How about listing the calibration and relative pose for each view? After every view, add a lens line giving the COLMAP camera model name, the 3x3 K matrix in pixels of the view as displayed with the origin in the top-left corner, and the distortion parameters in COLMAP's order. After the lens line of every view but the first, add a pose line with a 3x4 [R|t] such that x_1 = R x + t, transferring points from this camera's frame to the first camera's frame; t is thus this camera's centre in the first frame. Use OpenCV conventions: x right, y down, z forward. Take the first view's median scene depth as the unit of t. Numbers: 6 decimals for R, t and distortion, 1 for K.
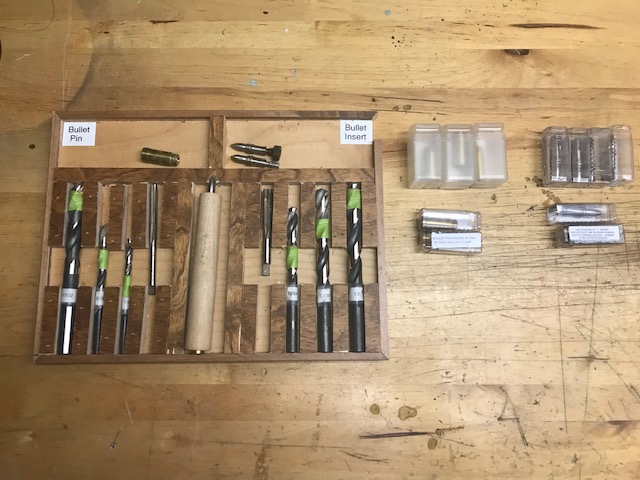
lens RADIAL K [[509.7, 0, 320.0], [0, 509.7, 240.0], [0, 0, 1]] dist [-0.012505, 0.010966]
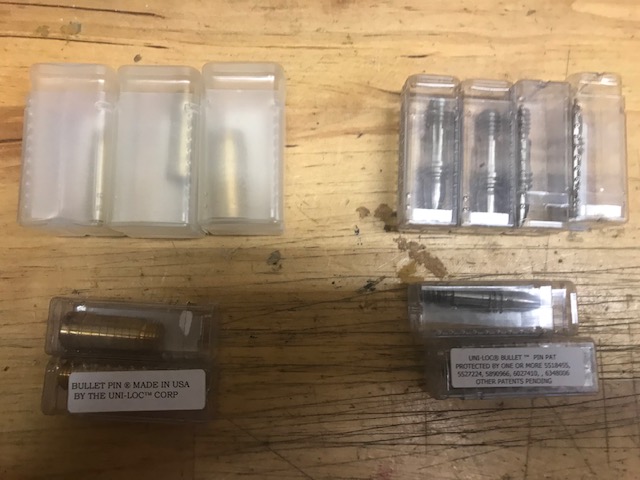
lens RADIAL K [[528.3, 0, 320.0], [0, 528.3, 240.0], [0, 0, 1]] dist [0.000865, -0.011619]
pose [[0.999478, 0.000471, 0.032314, 0.365922], [-0.001664, 0.999318, 0.036885, -0.114312], [-0.032274, -0.036920, 0.998797, 0.597248]]
